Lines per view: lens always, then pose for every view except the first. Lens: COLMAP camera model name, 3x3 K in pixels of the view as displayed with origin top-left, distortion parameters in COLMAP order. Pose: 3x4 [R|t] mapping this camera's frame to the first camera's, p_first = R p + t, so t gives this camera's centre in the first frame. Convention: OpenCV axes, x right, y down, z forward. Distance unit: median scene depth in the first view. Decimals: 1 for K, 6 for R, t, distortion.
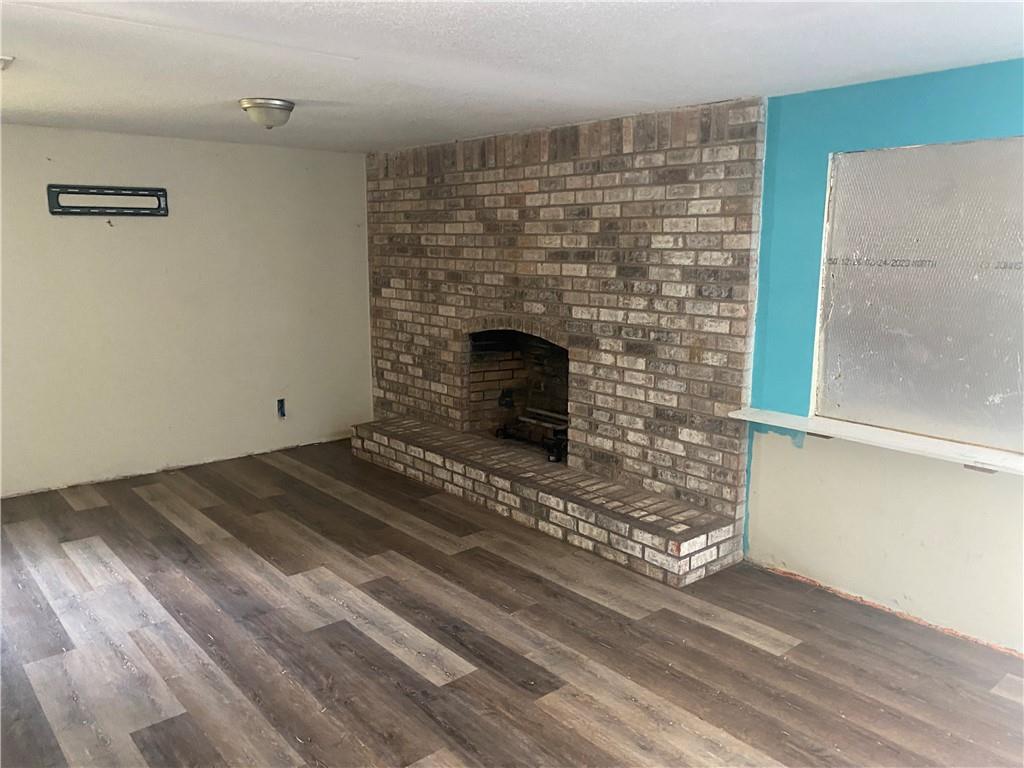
lens RADIAL K [[782.3, 0, 508.8], [0, 782.3, 387.2], [0, 0, 1]] dist [-0.004111, -0.003969]
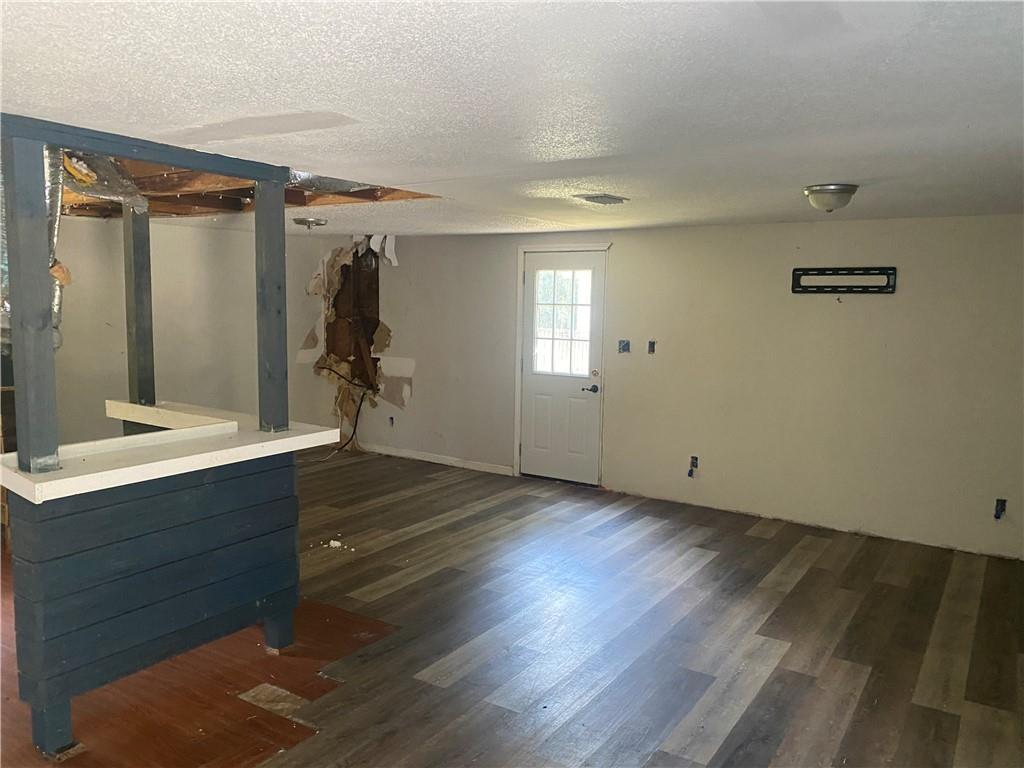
lens RADIAL K [[782.3, 0, 508.8], [0, 782.3, 387.2], [0, 0, 1]] dist [-0.004111, -0.003969]
pose [[0.259179, 0.107445, -0.959834, 0.481217], [-0.194357, 0.979265, 0.057139, -0.061689], [0.946072, 0.171741, 0.274688, 0.275677]]
